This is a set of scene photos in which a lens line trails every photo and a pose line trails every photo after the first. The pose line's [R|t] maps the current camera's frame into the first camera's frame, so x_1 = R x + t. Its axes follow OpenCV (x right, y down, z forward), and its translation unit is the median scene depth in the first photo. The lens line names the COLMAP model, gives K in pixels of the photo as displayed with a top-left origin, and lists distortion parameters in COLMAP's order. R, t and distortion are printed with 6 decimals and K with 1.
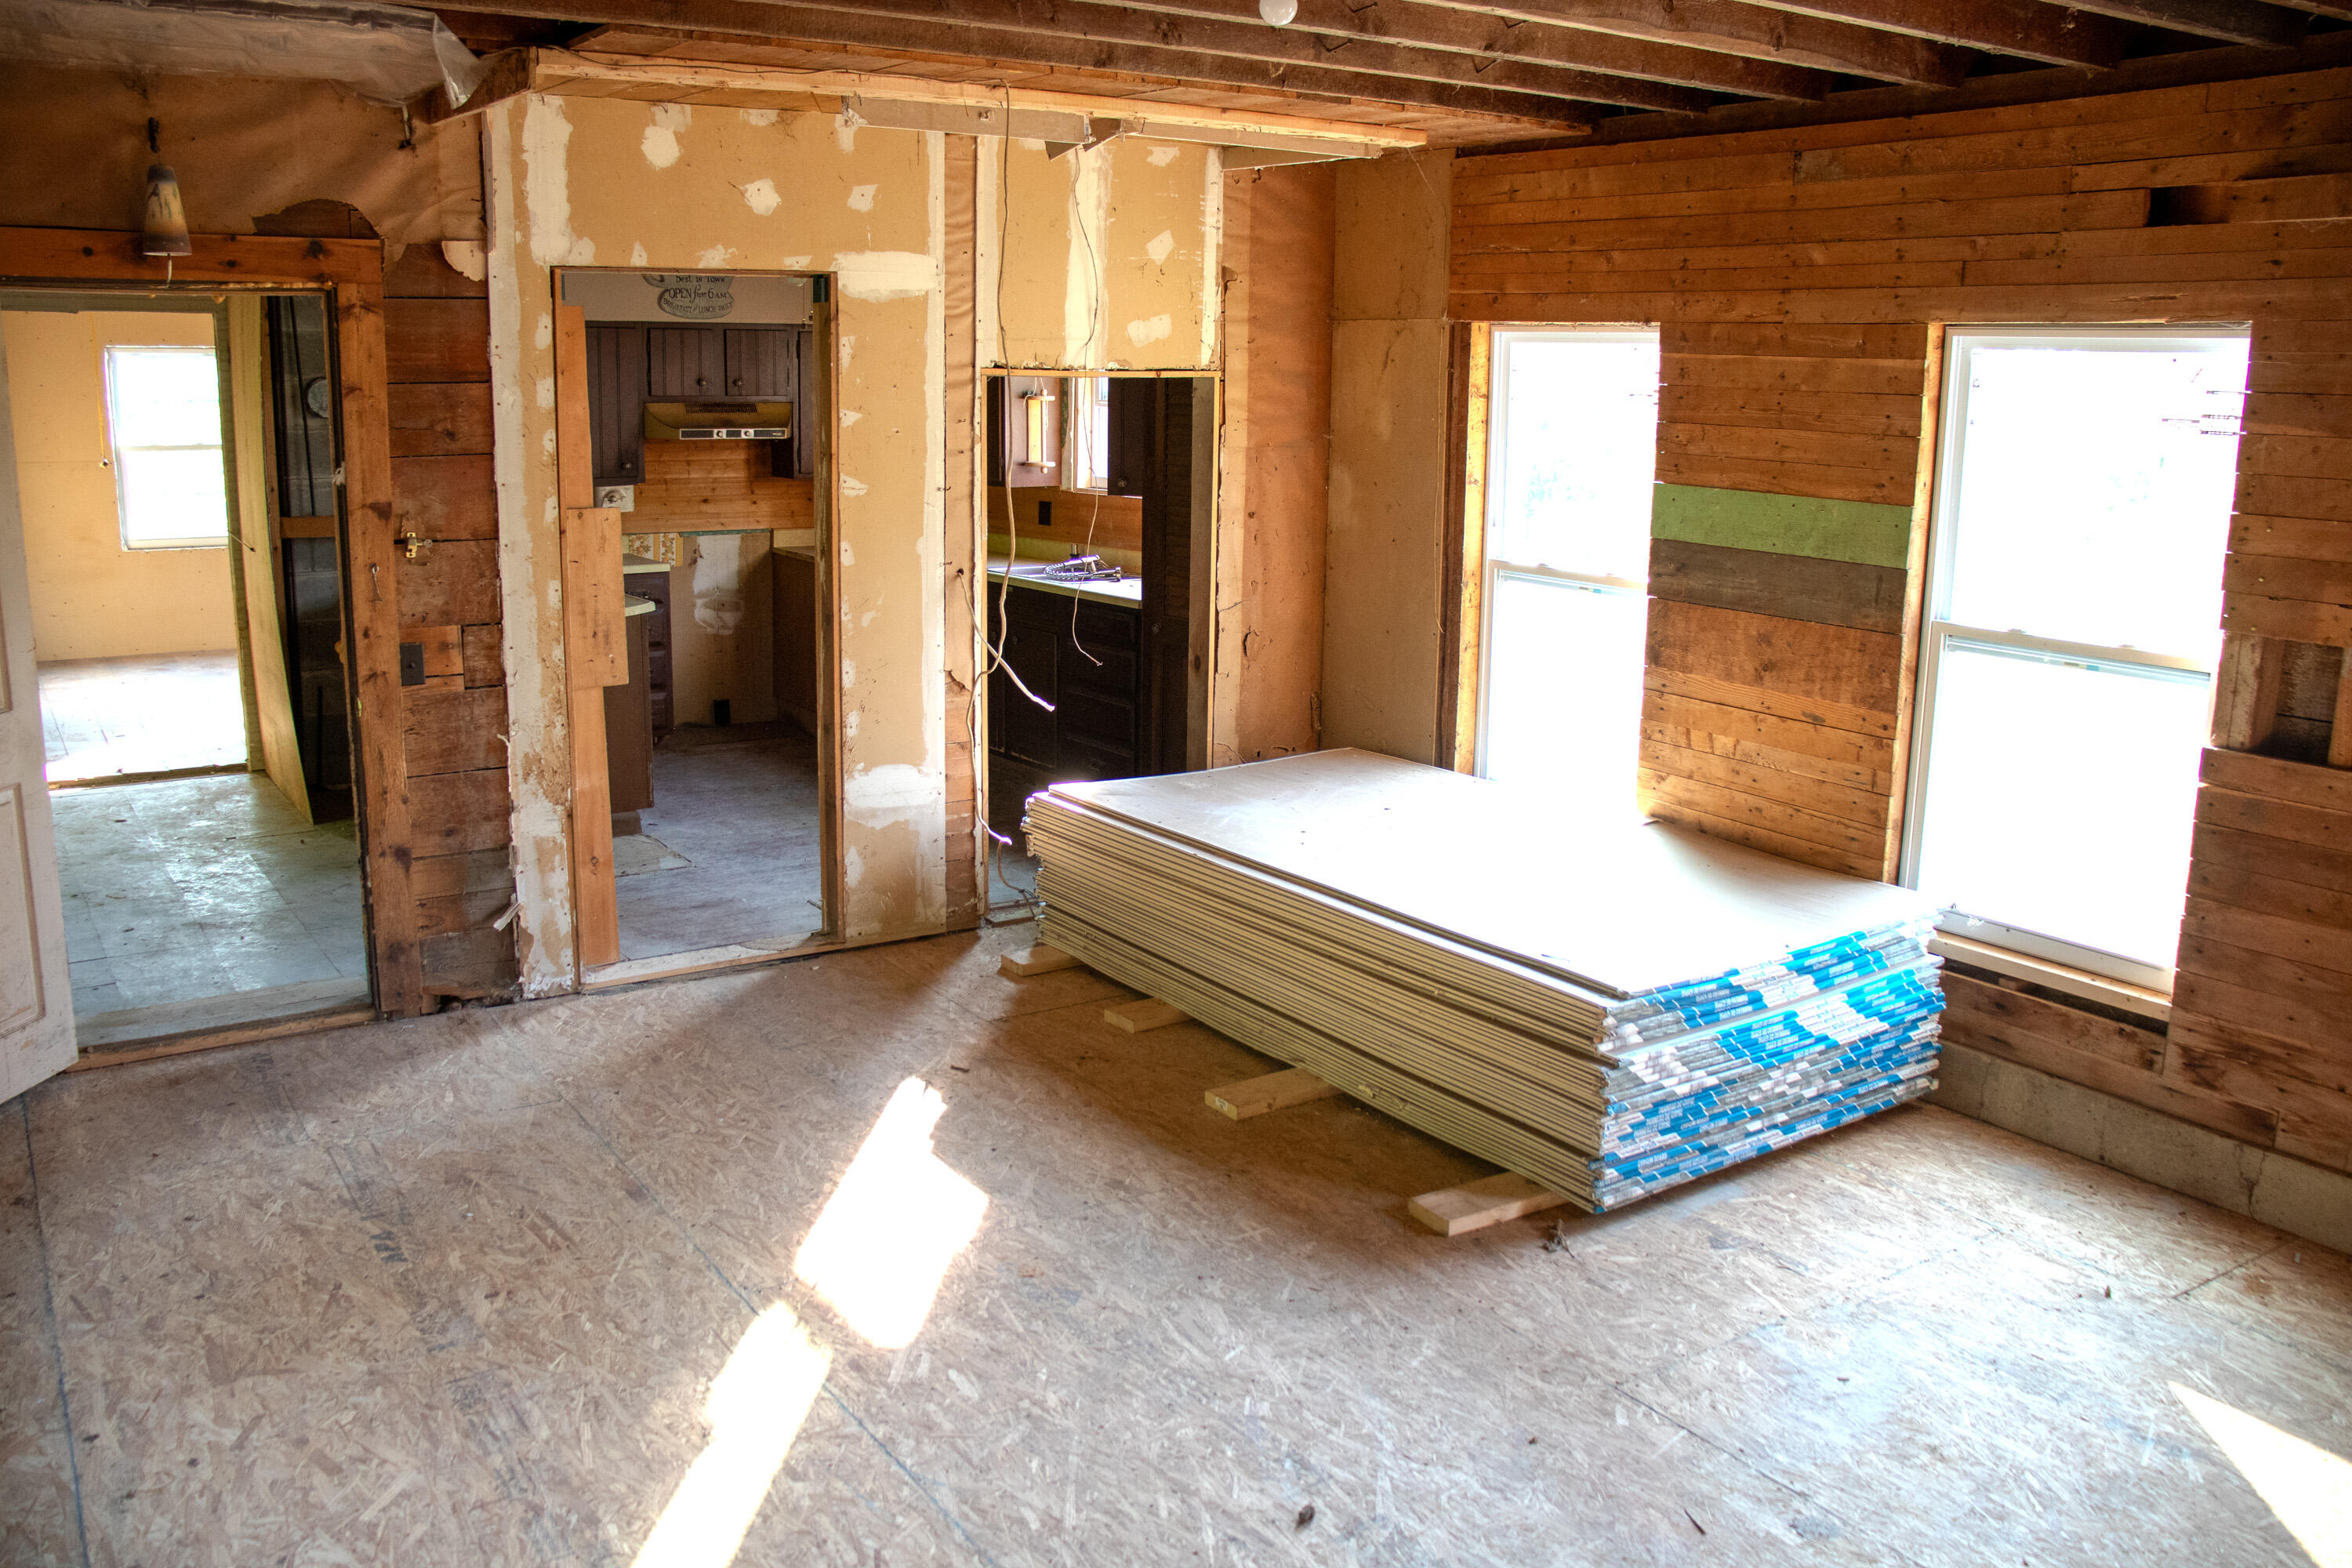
lens RADIAL K [[1935.0, 0, 1168.5], [0, 1935.0, 793.2], [0, 0, 1]] dist [-0.181344, 0.163182]
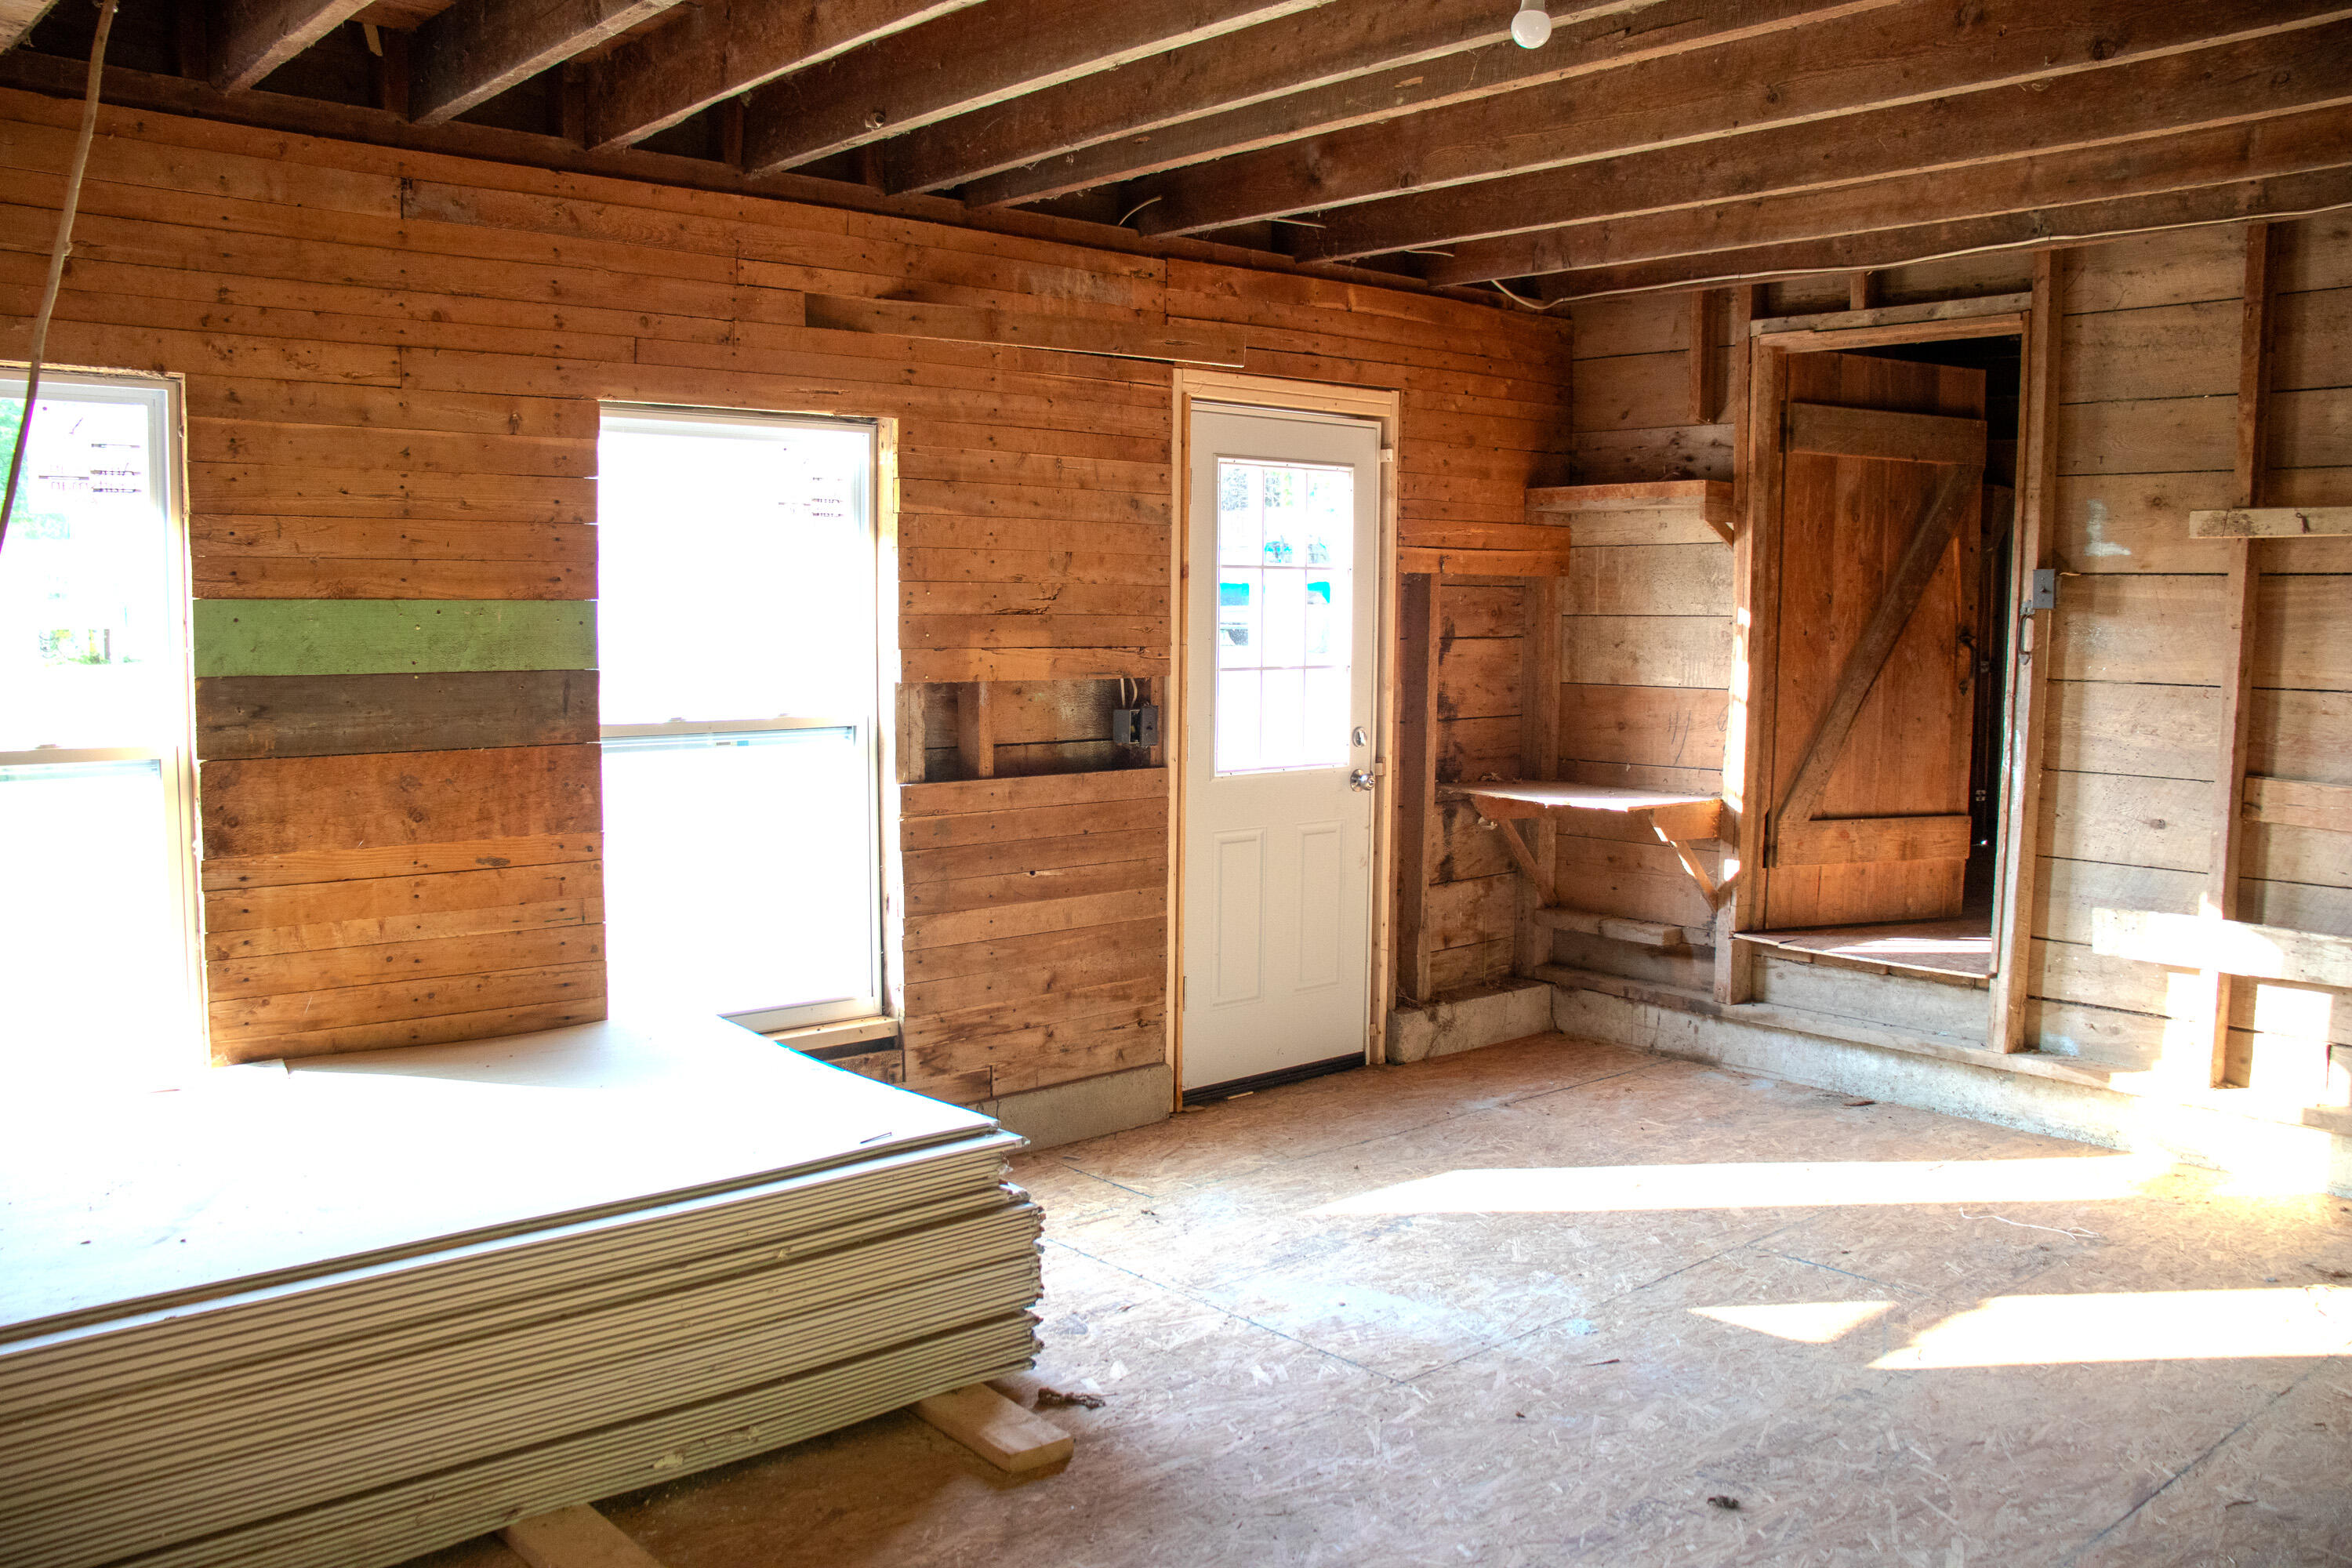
lens RADIAL K [[1935.0, 0, 1168.5], [0, 1935.0, 793.2], [0, 0, 1]] dist [-0.181344, 0.163182]
pose [[-0.136105, -0.114999, 0.983997, -0.570958], [0.202094, 0.969132, 0.141215, -0.139626], [-0.969862, 0.218080, -0.108663, 0.876130]]
